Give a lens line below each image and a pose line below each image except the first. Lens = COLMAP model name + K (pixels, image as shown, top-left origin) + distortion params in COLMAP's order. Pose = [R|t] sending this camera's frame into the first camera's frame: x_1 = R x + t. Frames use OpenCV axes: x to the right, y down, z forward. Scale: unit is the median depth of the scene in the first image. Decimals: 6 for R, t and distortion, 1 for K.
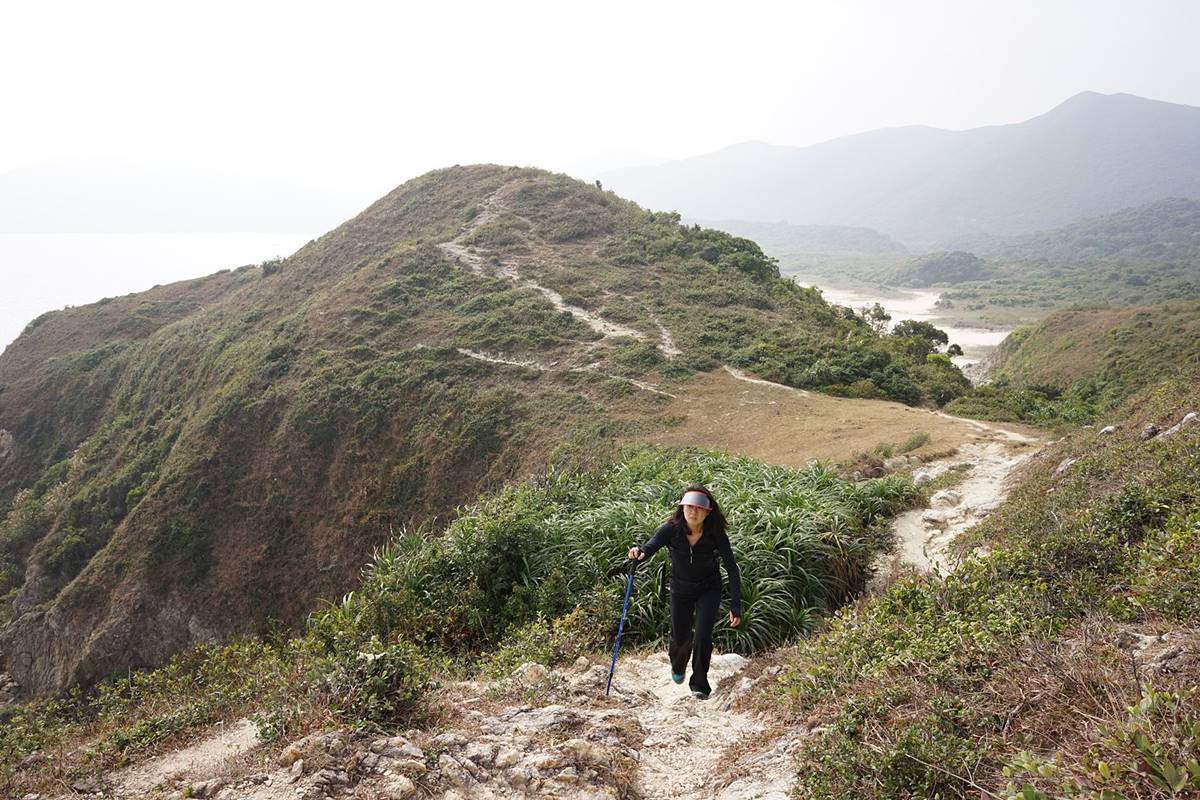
lens RADIAL K [[957.6, 0, 608.4], [0, 957.6, 364.5], [0, 0, 1]] dist [-0.045894, 0.023994]
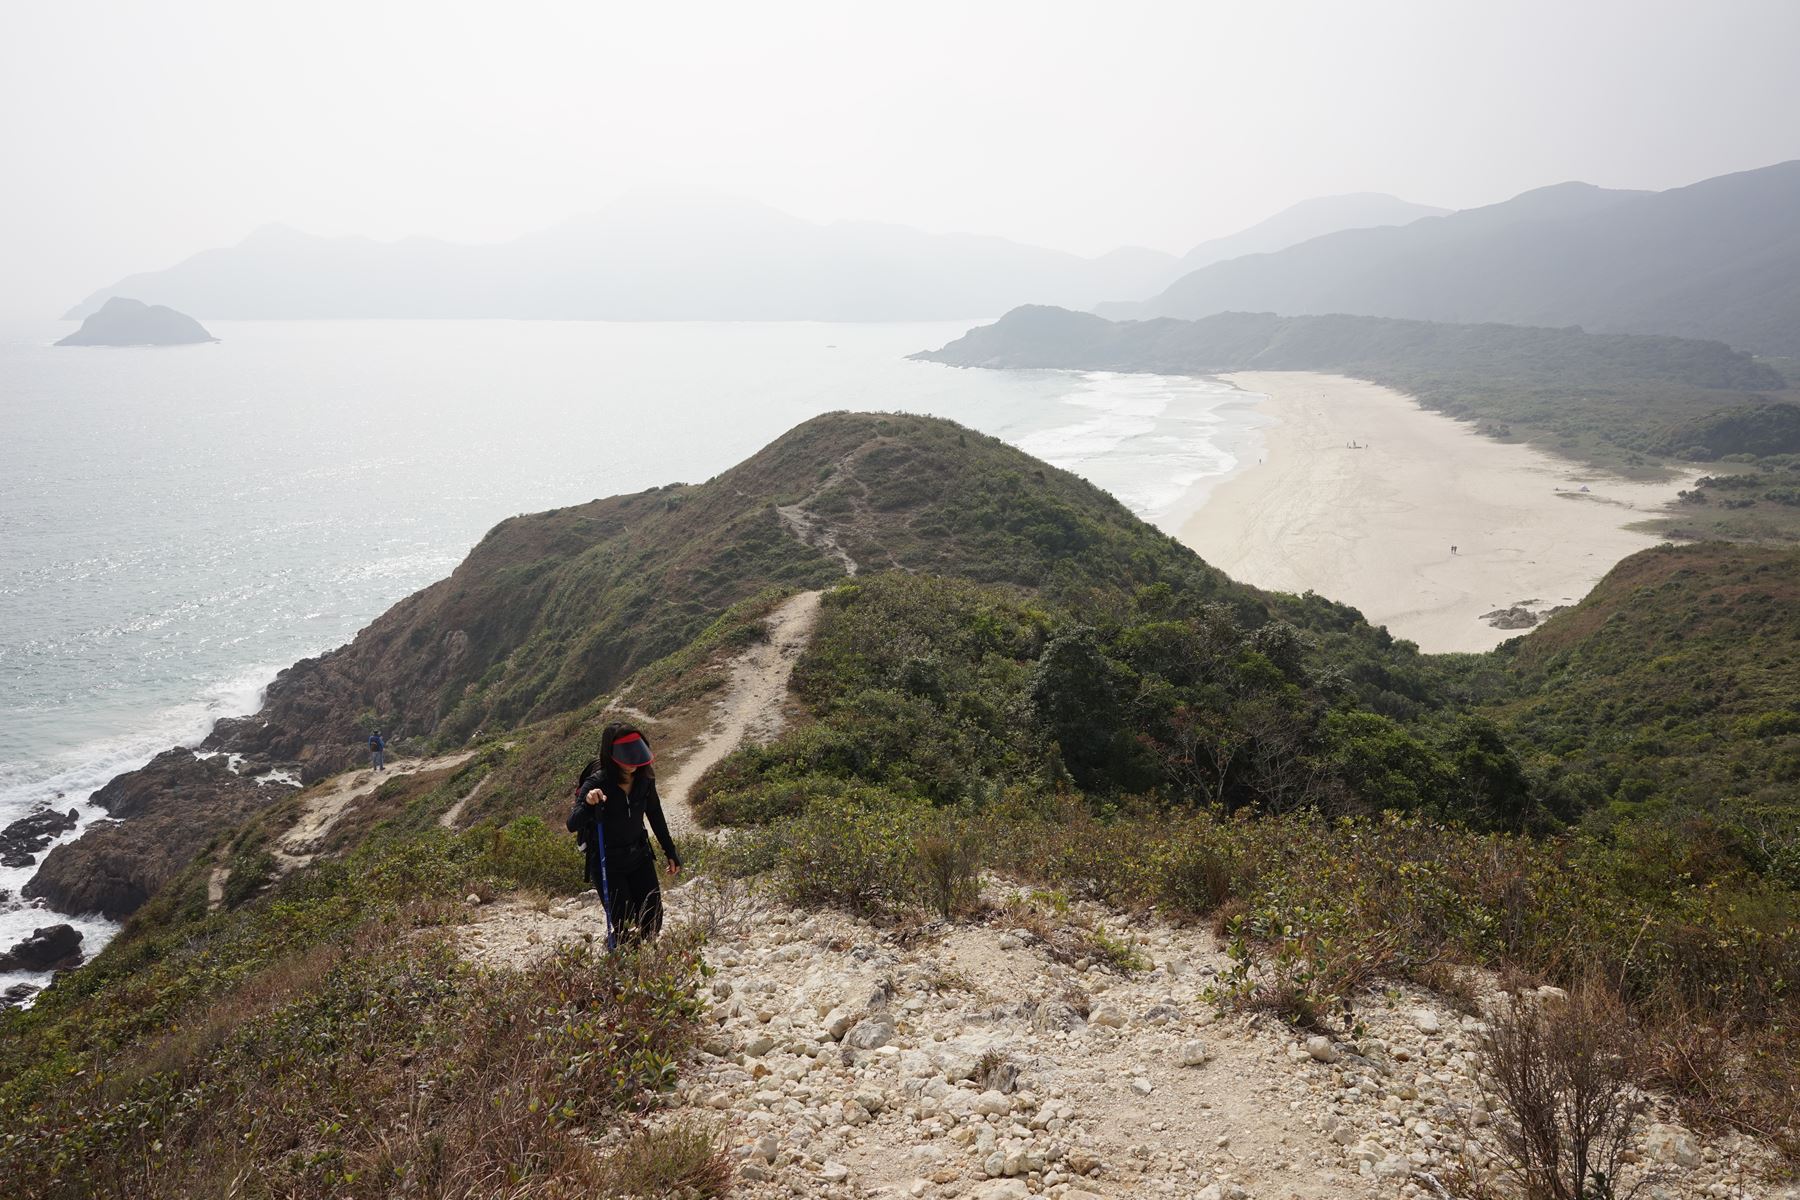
lens RADIAL K [[1436.4, 0, 892.4], [0, 1436.4, 569.8], [0, 0, 1]] dist [-0.045894, 0.023994]
pose [[0.951433, 0.060889, -0.301775, 0.472398], [-0.047708, 0.997565, 0.050865, -0.141091], [0.304138, -0.033997, 0.952021, -0.625739]]
